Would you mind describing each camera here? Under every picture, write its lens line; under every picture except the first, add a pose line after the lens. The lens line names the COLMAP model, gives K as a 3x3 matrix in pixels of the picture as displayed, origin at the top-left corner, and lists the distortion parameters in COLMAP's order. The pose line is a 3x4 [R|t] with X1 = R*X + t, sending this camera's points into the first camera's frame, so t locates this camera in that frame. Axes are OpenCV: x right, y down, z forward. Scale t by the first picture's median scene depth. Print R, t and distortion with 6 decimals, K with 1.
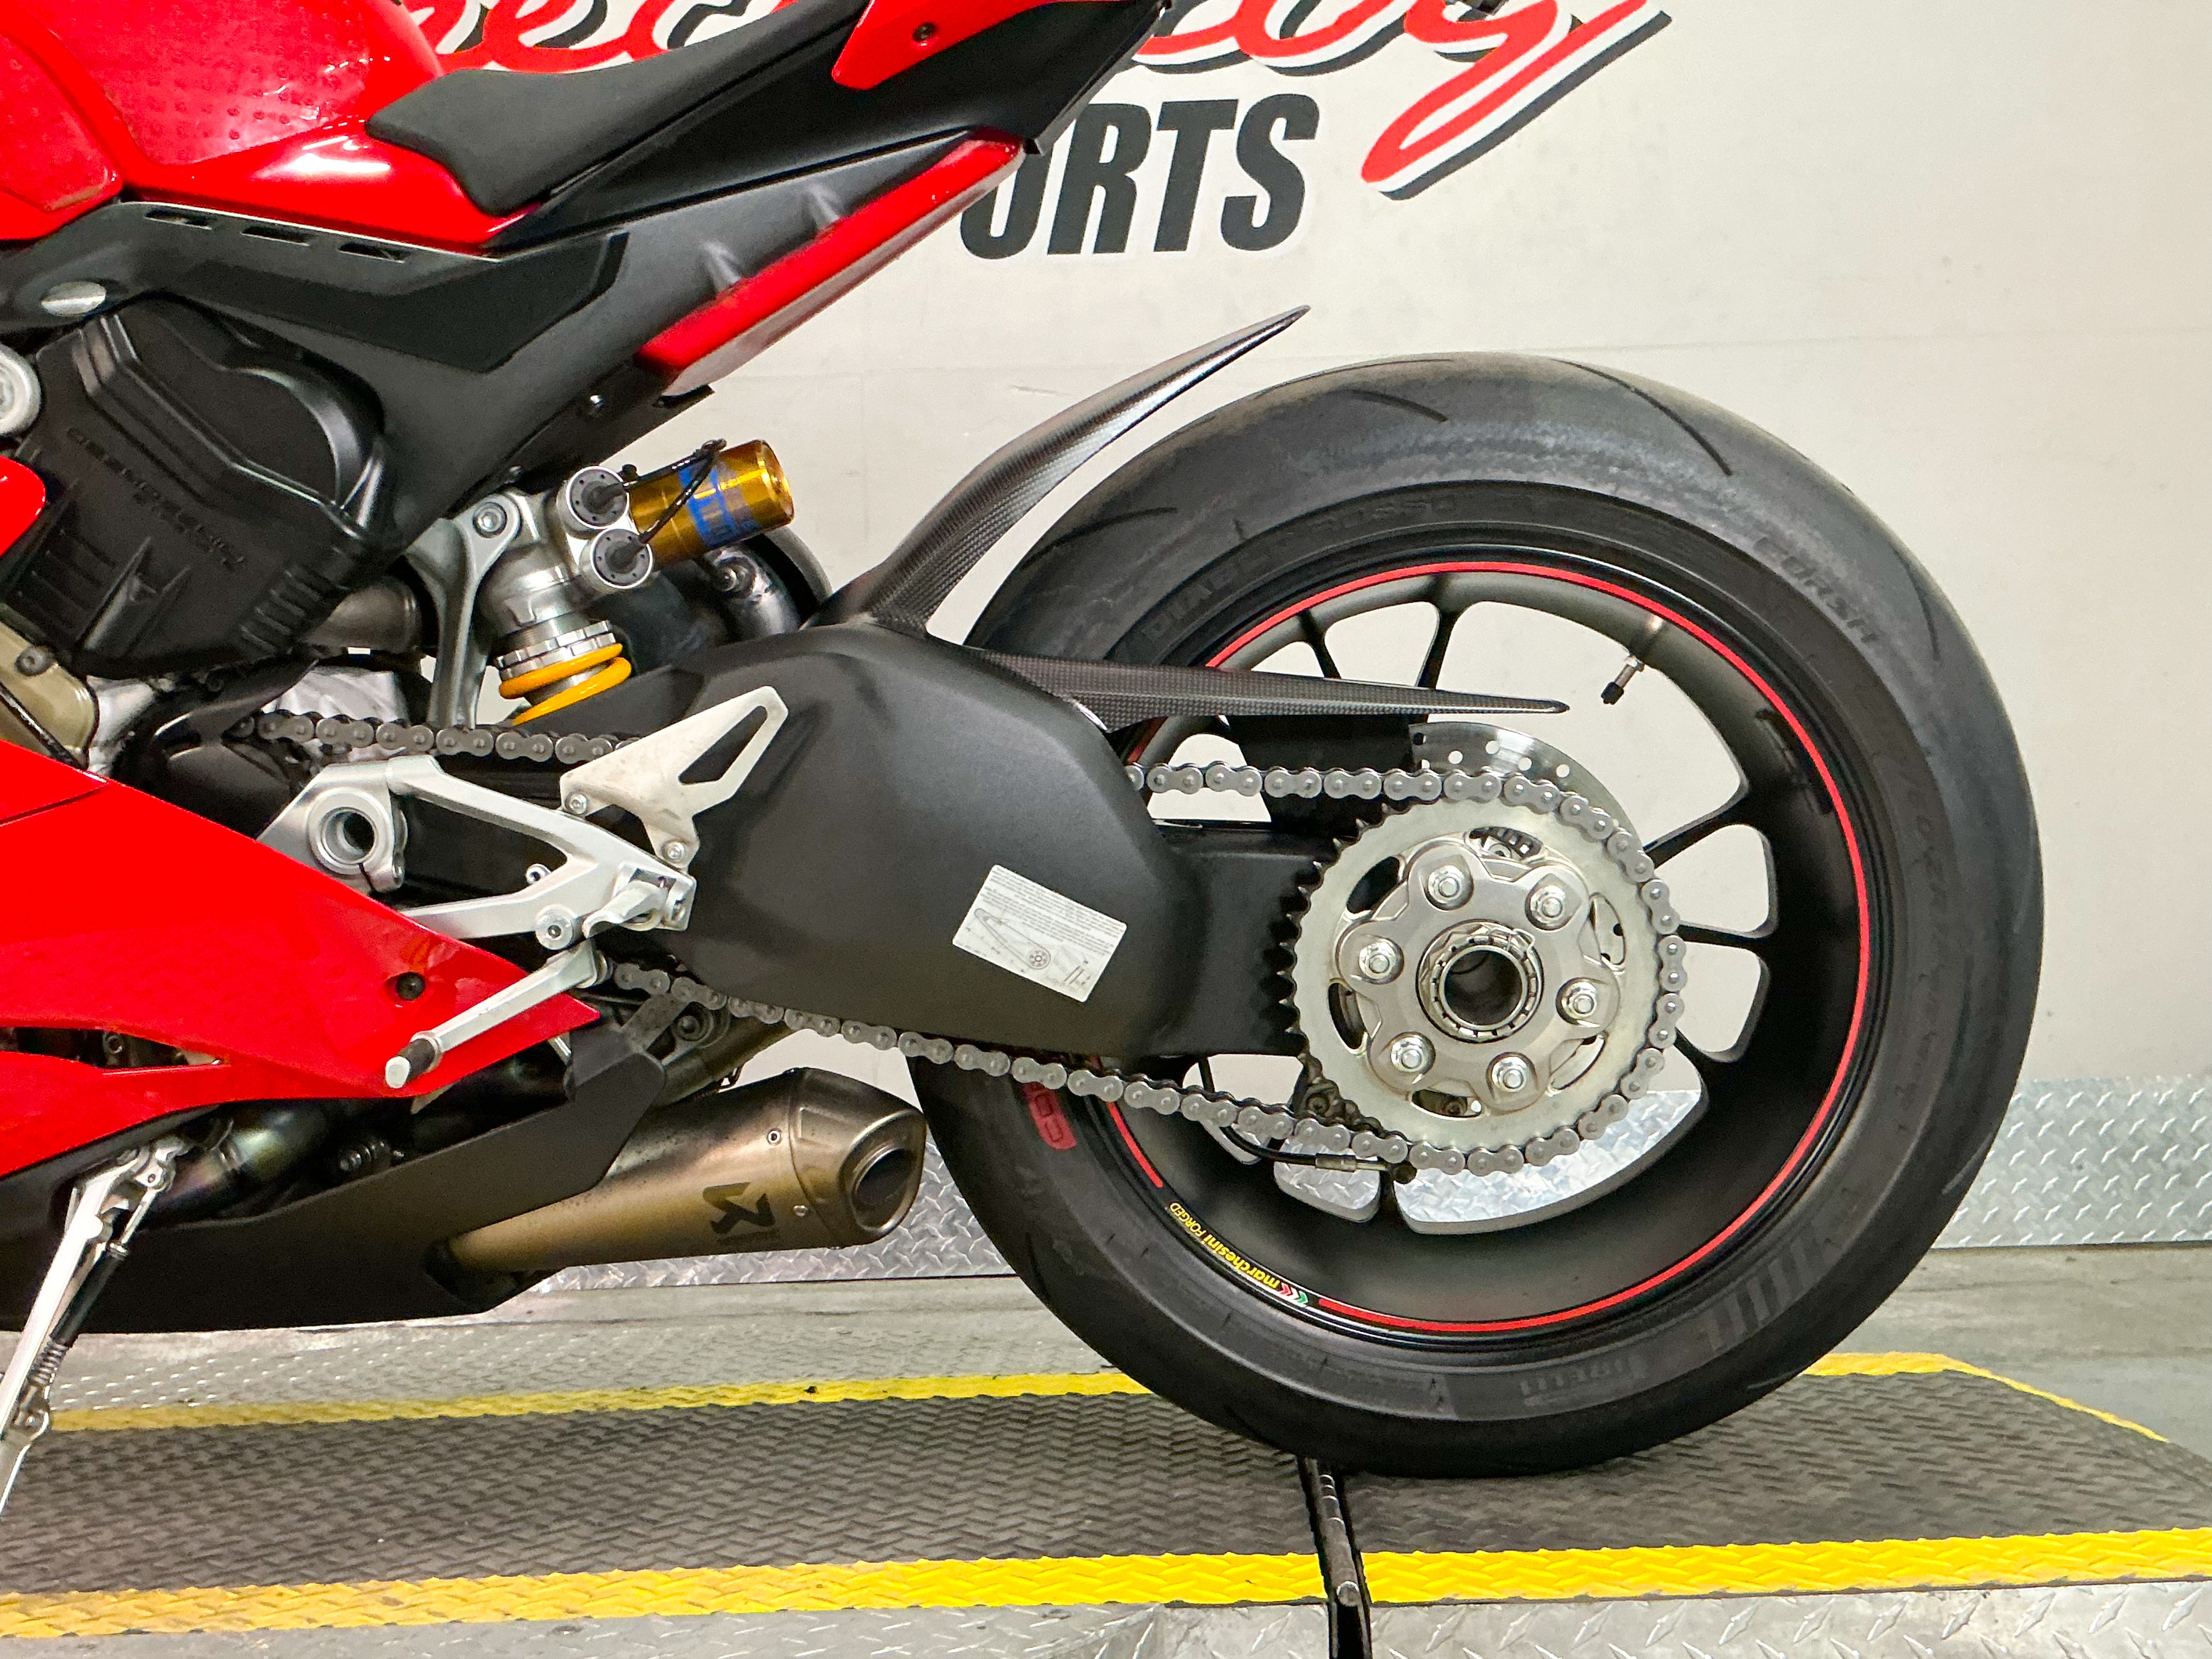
lens RADIAL K [[2317.1, 0, 1106.0], [0, 2317.1, 829.5], [0, 0, 1]] dist [0.158751, -0.363970]
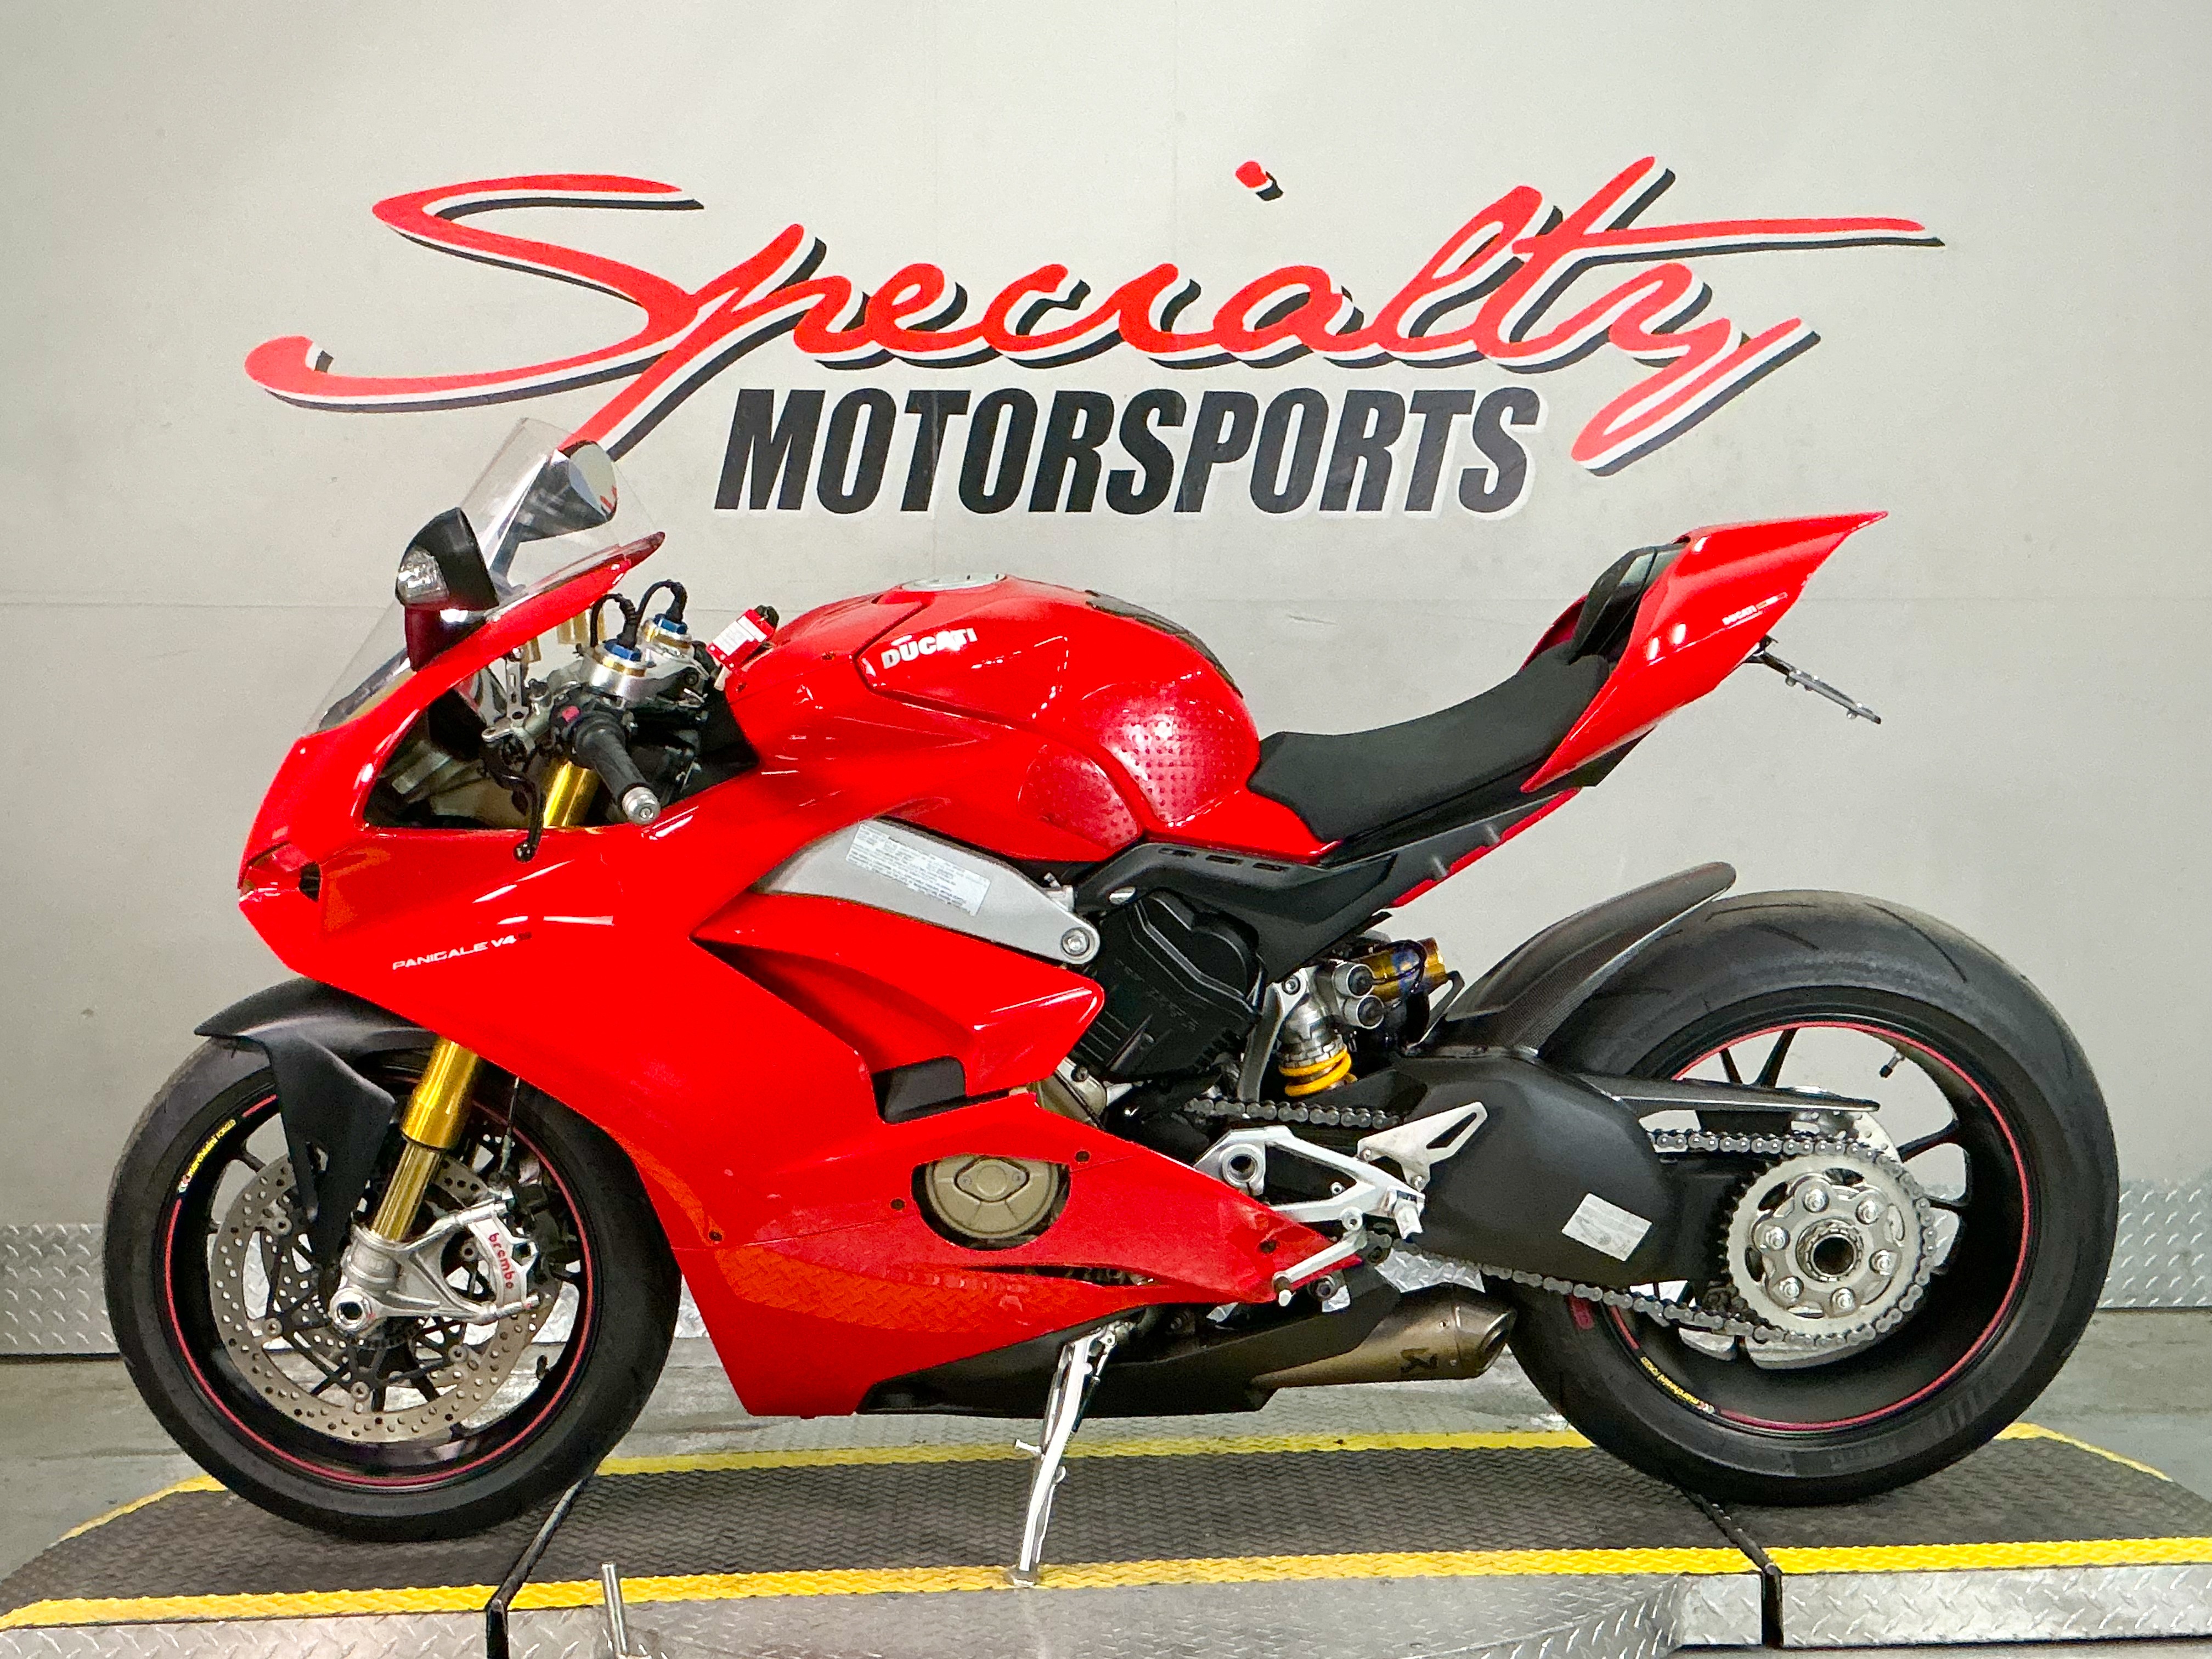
lens RADIAL K [[2793.4, 0, 1106.0], [0, 2793.4, 829.5], [0, 0, 1]] dist [0.152452, -0.334202]
pose [[0.997732, 0.017322, 0.065040, -0.562168], [-0.020955, 0.998233, 0.055602, -0.378835], [-0.063961, -0.056839, 0.996332, -1.185186]]
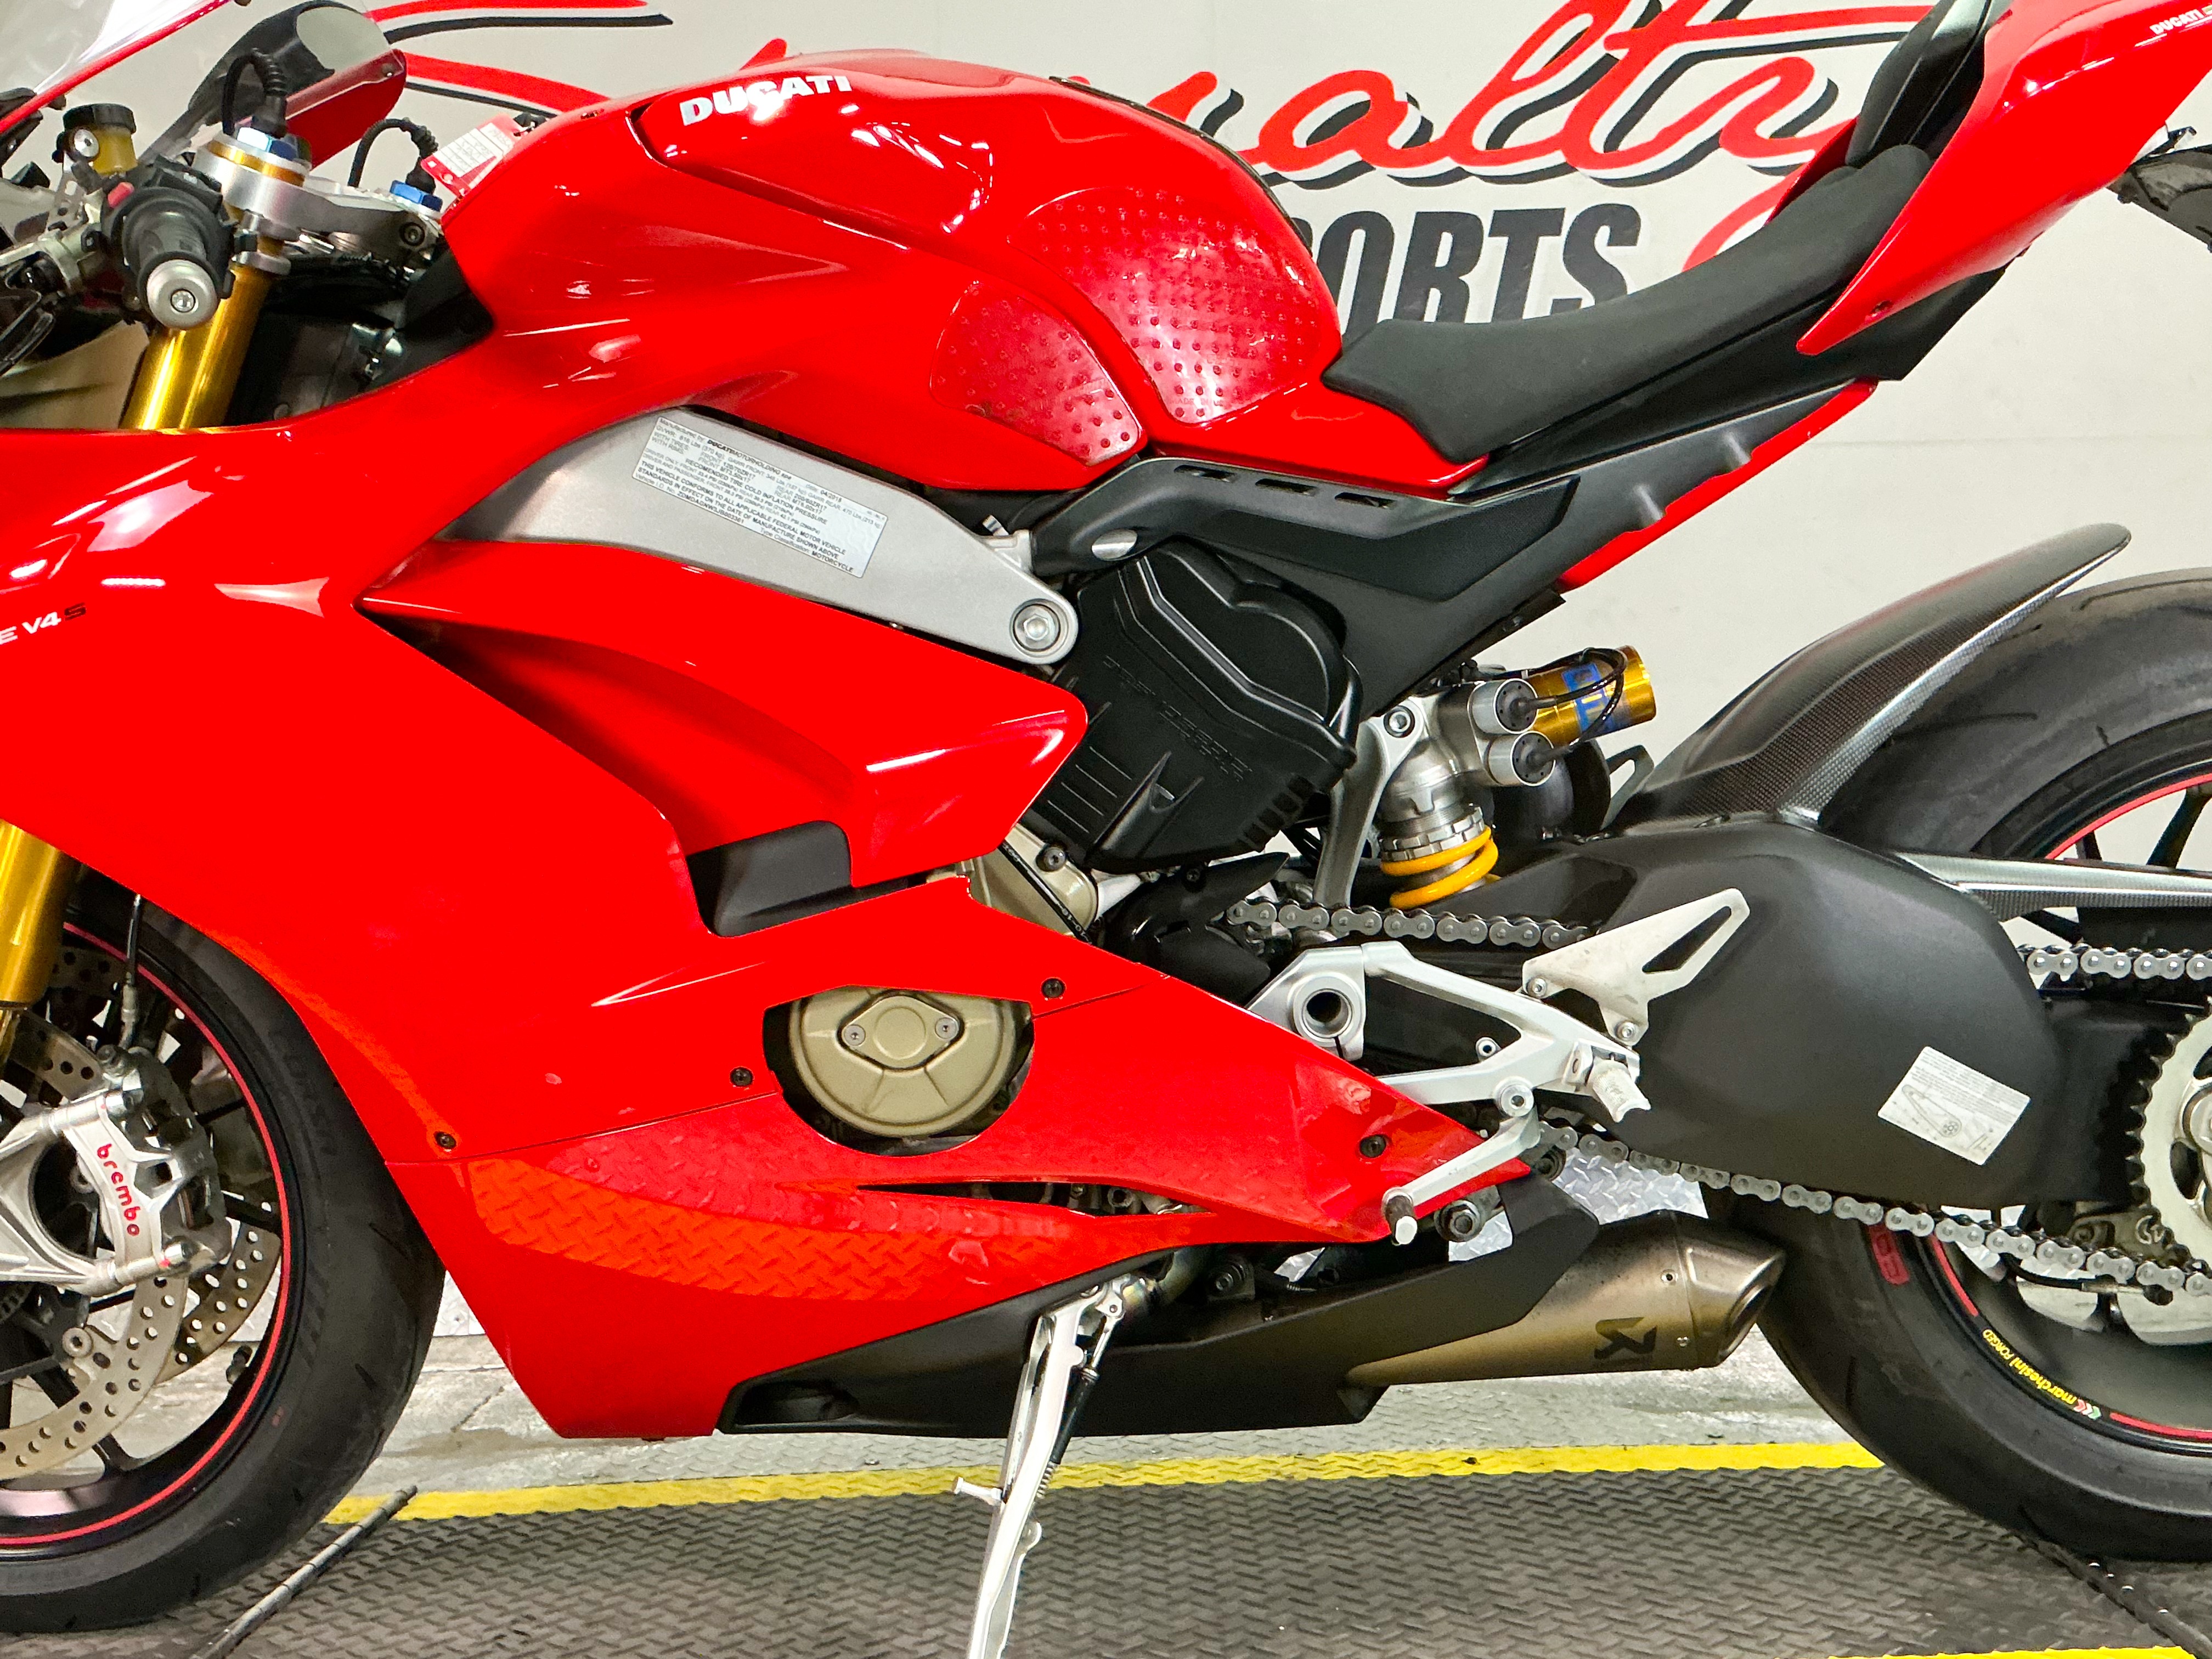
lens RADIAL K [[2211.9, 0, 1106.0], [0, 2211.9, 829.5], [0, 0, 1]] dist [0.163044, -0.370174]
pose [[0.999573, 0.001580, 0.029167, -0.442805], [-0.001969, 0.999910, 0.013289, -0.096016], [-0.029143, -0.013341, 0.999486, -0.061539]]
